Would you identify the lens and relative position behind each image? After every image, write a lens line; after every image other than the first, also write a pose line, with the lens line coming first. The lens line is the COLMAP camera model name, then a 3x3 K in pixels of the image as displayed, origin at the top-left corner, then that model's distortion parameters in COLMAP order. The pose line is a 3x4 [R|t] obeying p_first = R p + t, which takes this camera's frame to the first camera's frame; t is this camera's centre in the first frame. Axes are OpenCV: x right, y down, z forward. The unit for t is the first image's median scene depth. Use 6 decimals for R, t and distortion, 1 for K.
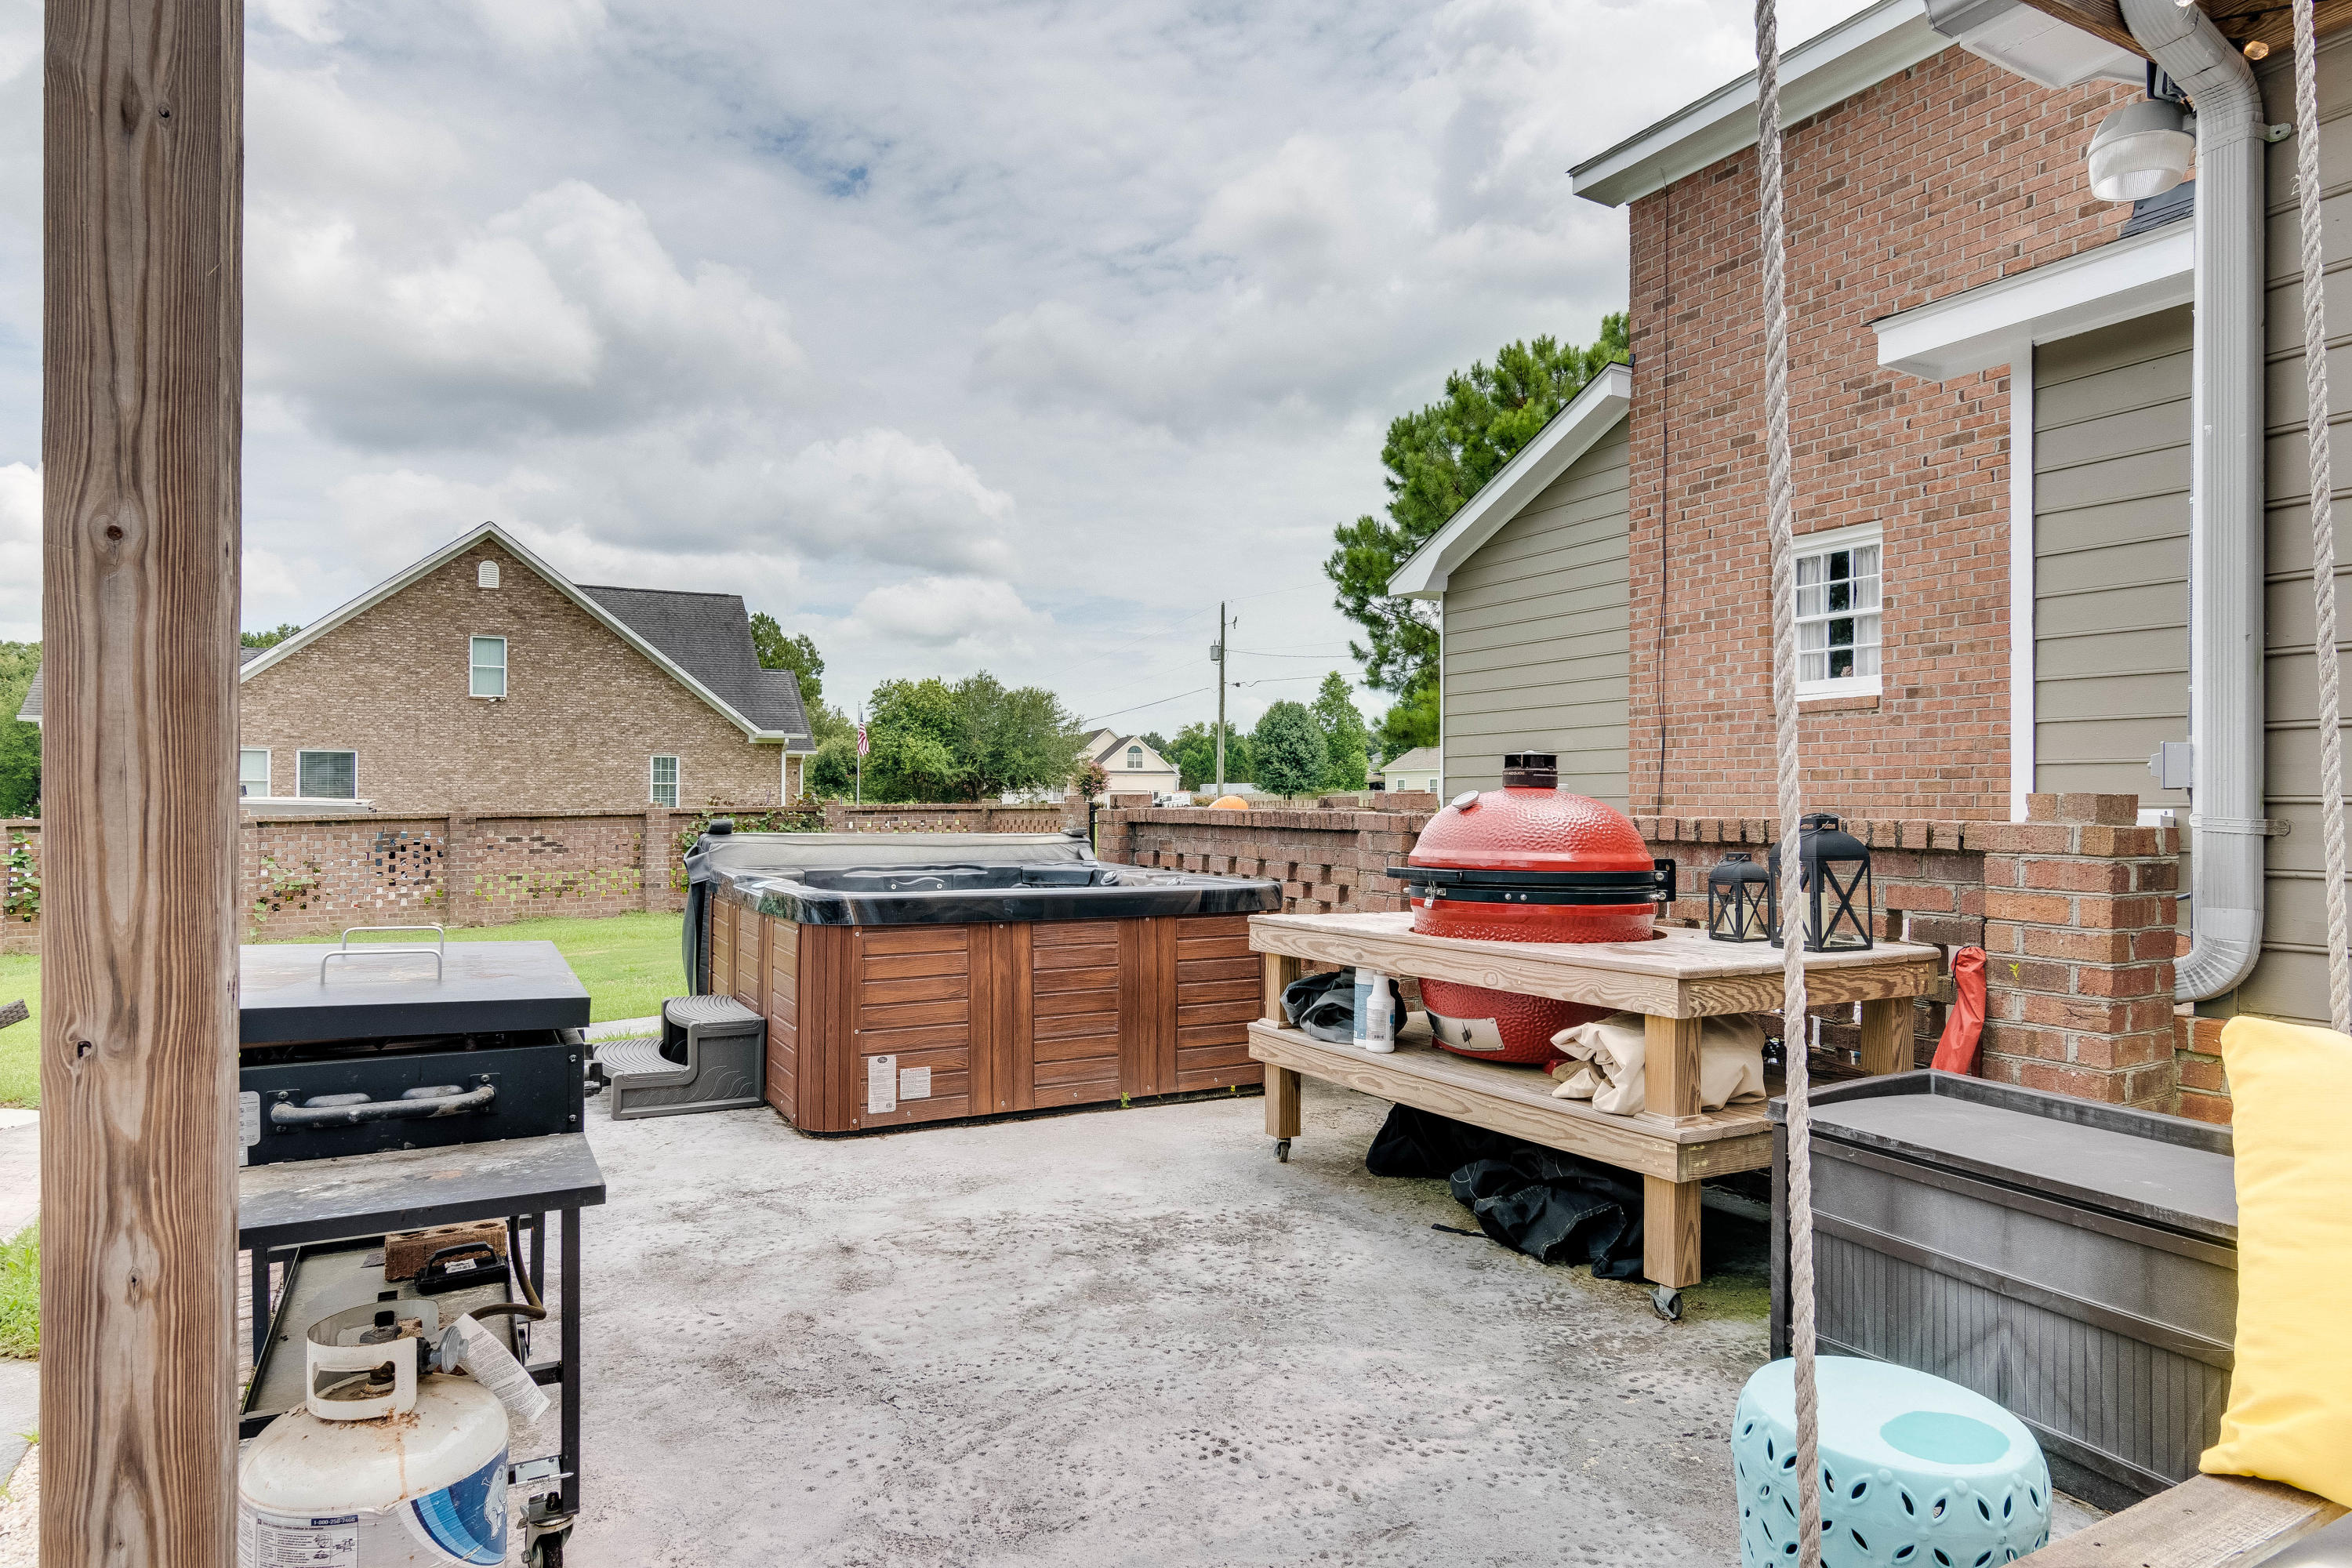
lens RADIAL K [[1334.2, 0, 1176.5], [0, 1334.2, 792.7], [0, 0, 1]] dist [-0.000769, 0.005564]
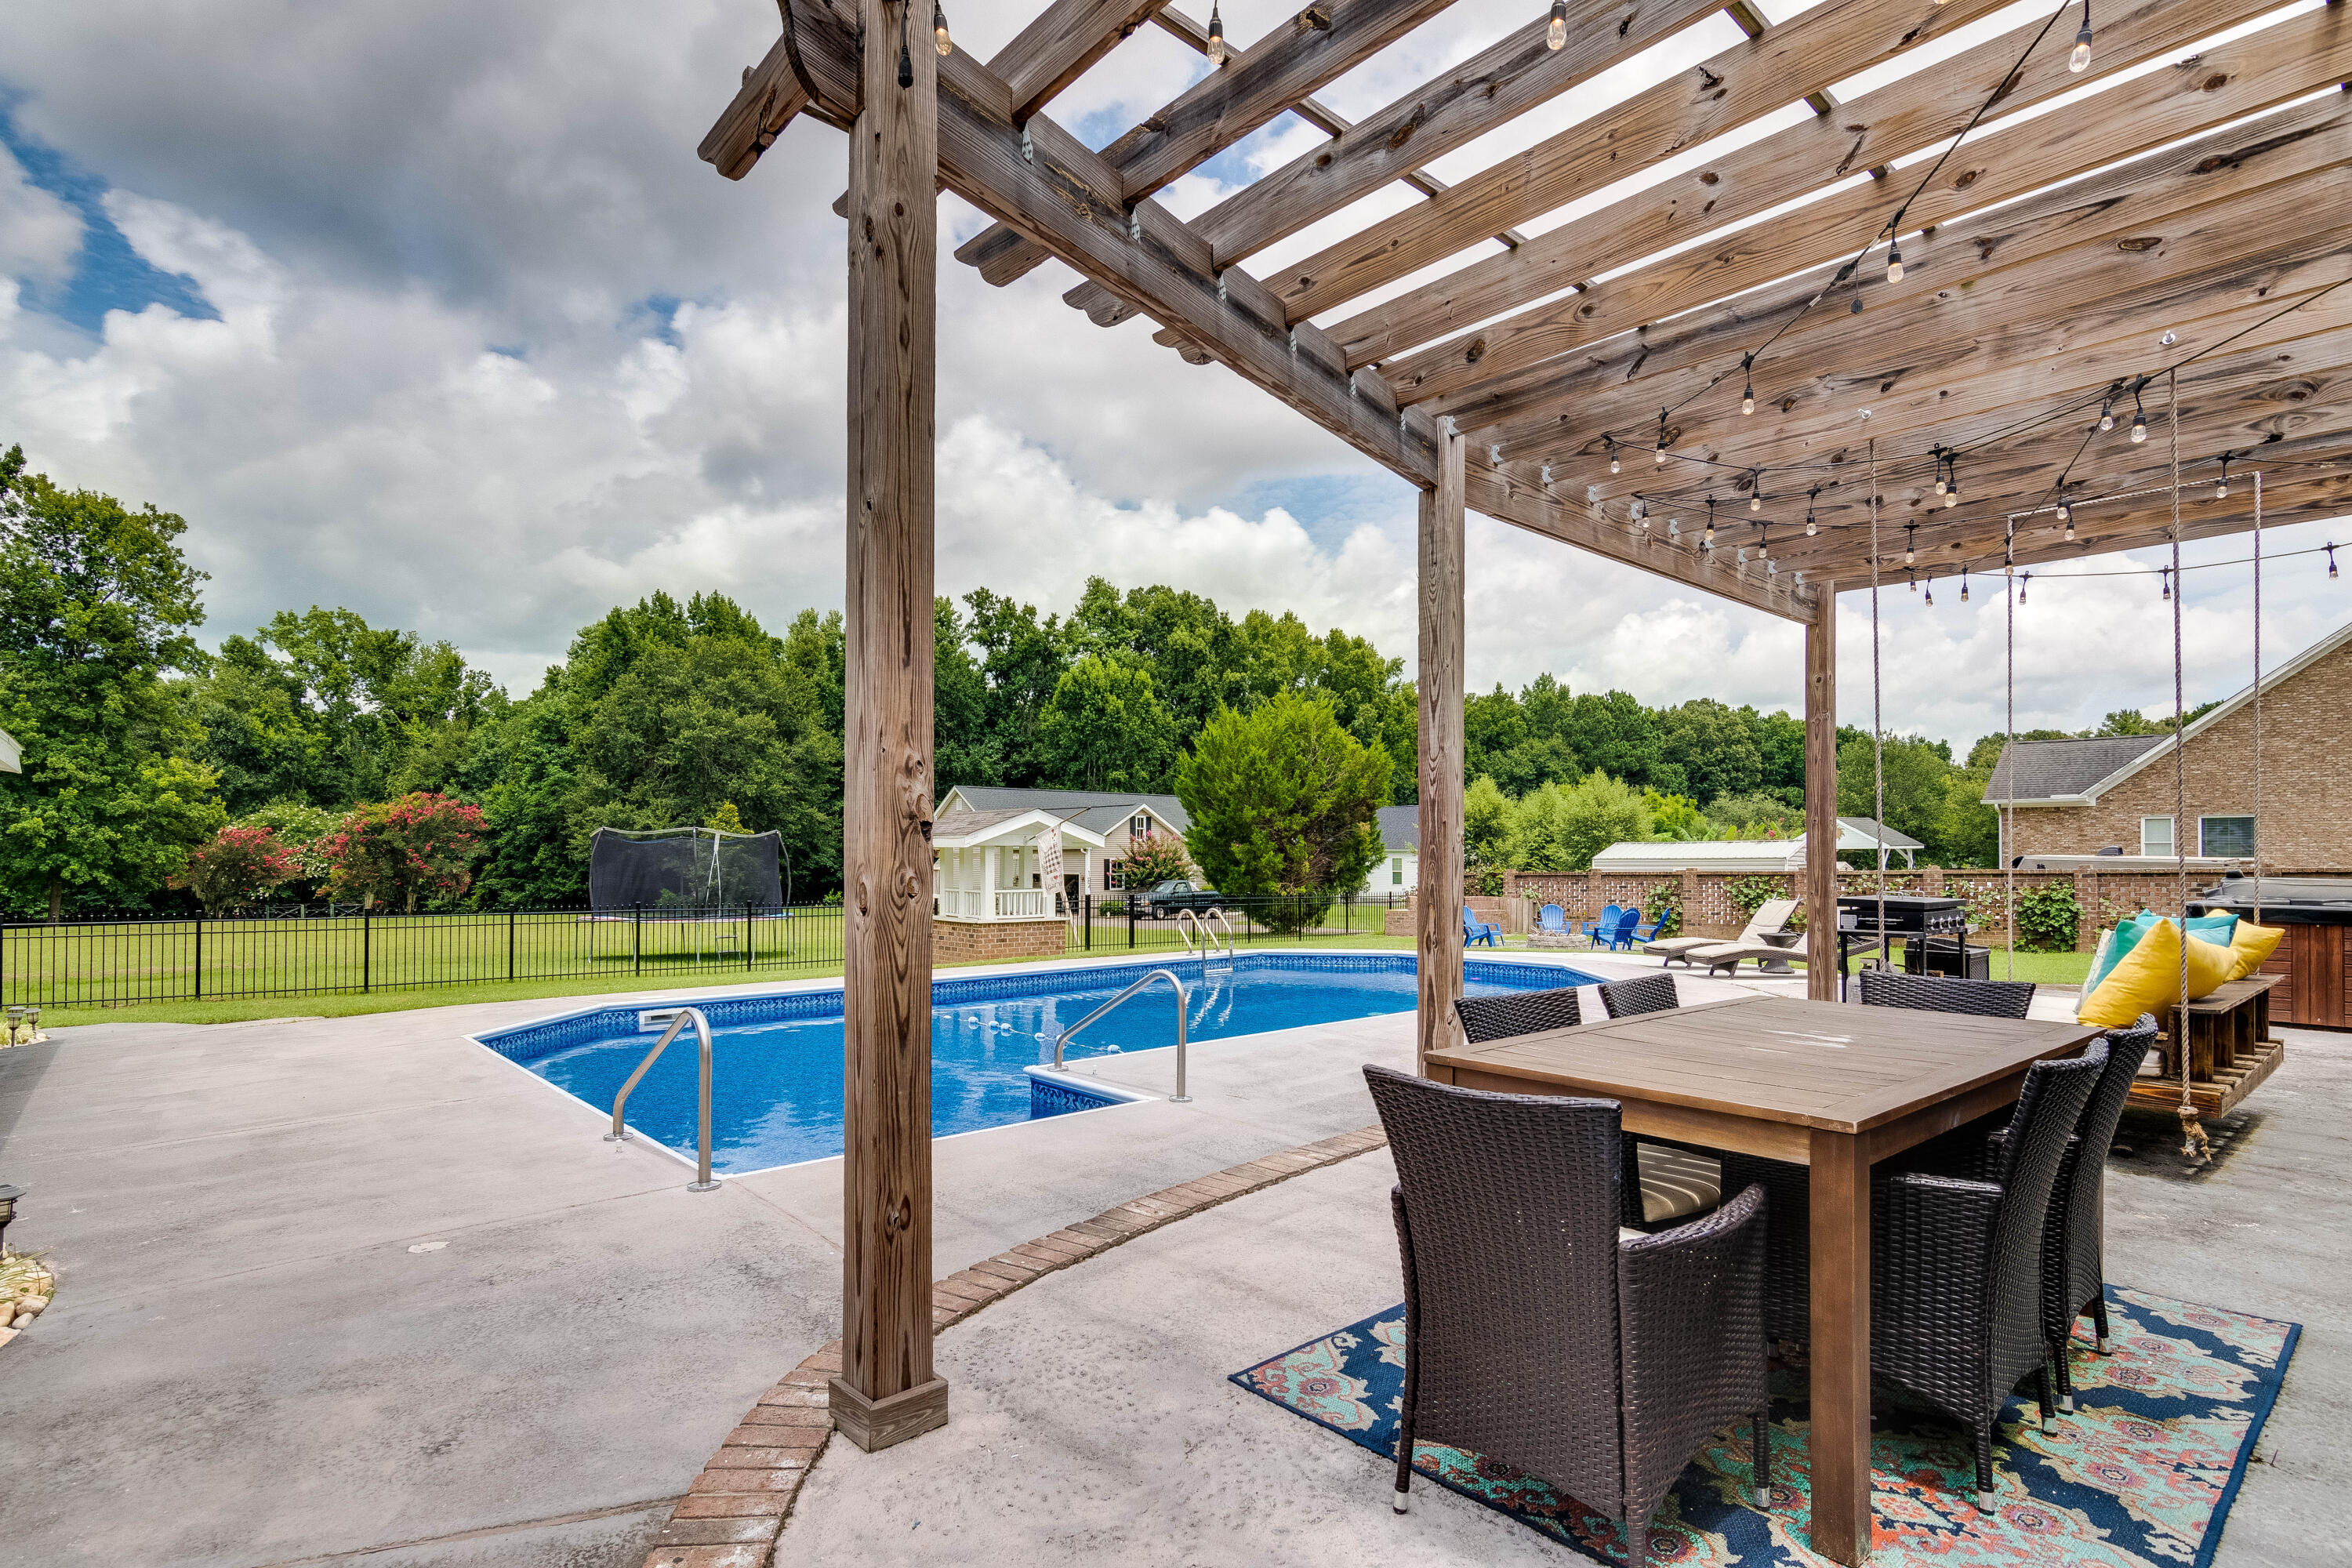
lens RADIAL K [[1158.1, 0, 1153.5], [0, 1158.1, 842.1], [0, 0, 1]] dist [0.006177, 0.000969]
pose [[0.208894, -0.014889, -0.977825, 0.140649], [0.005739, 0.999886, -0.013999, -0.000174], [0.977921, -0.002688, 0.208956, -0.115257]]
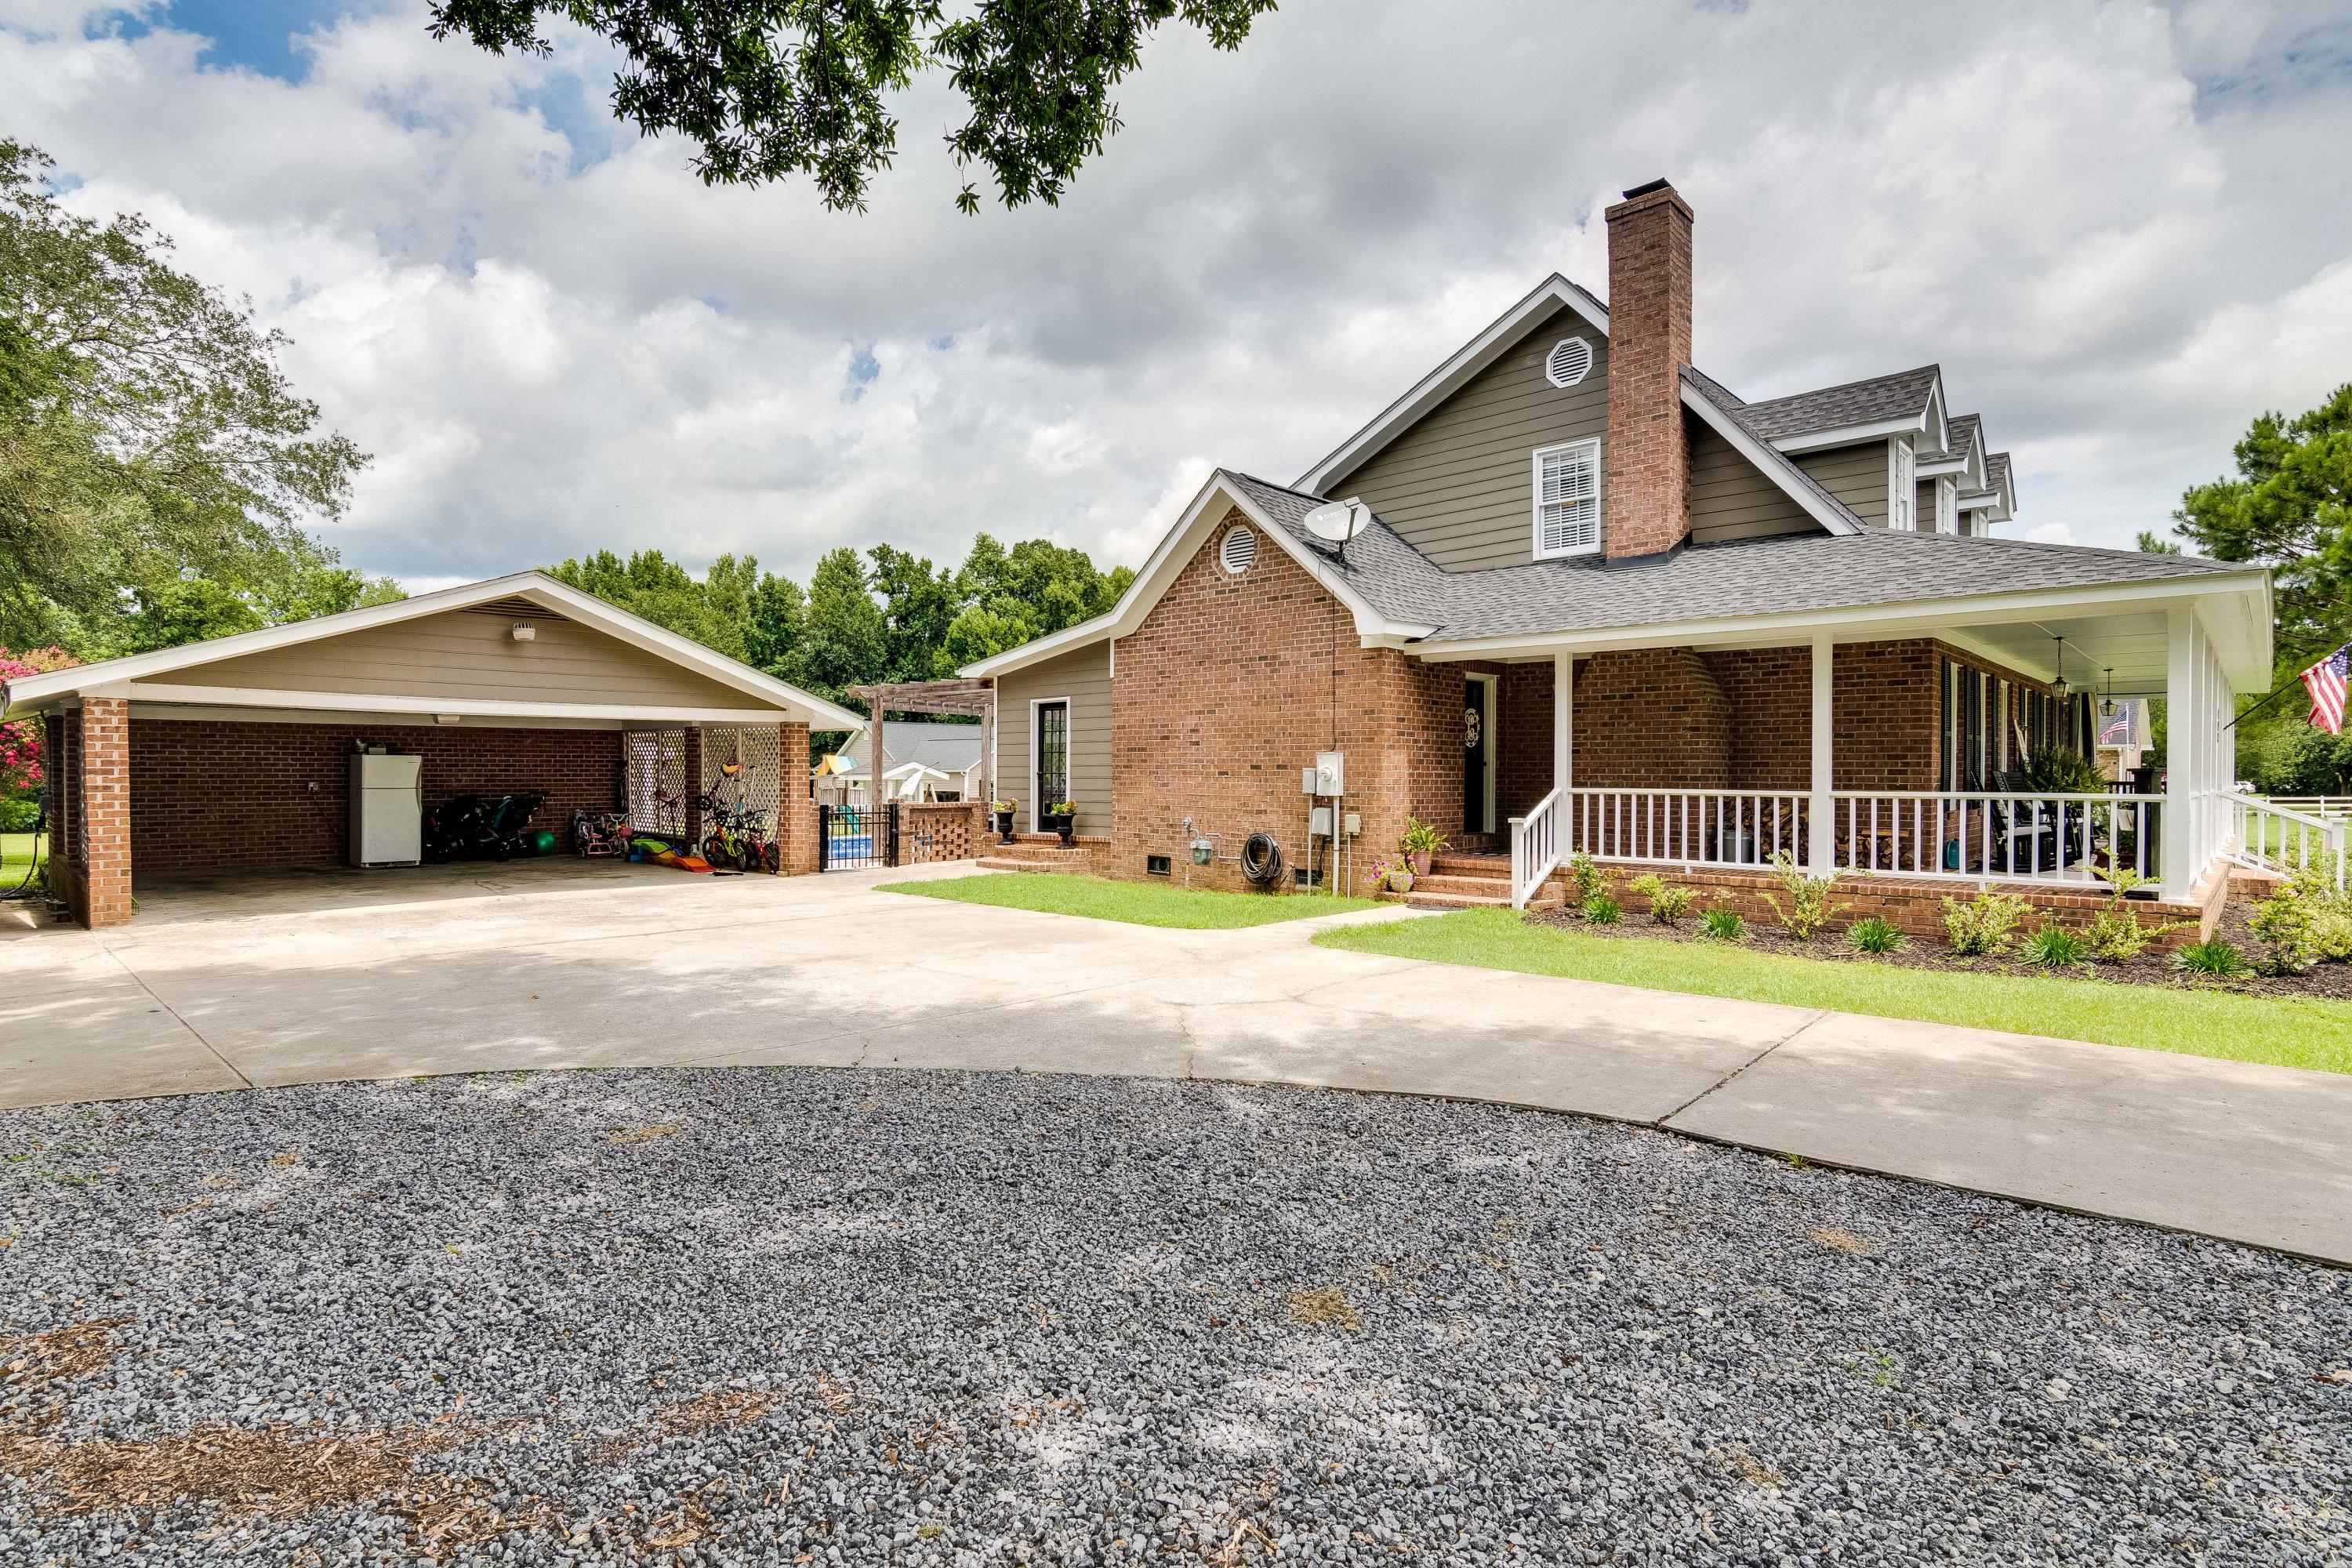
lens RADIAL K [[1173.7, 0, 1191.3], [0, 1173.7, 779.0], [0, 0, 1]] dist [0.005292, 0.000327]
pose [[0.313836, 0.004907, -0.949464, 0.645582], [0.007054, 0.999947, 0.007500, -0.011189], [0.949451, -0.009051, 0.313785, -0.149018]]
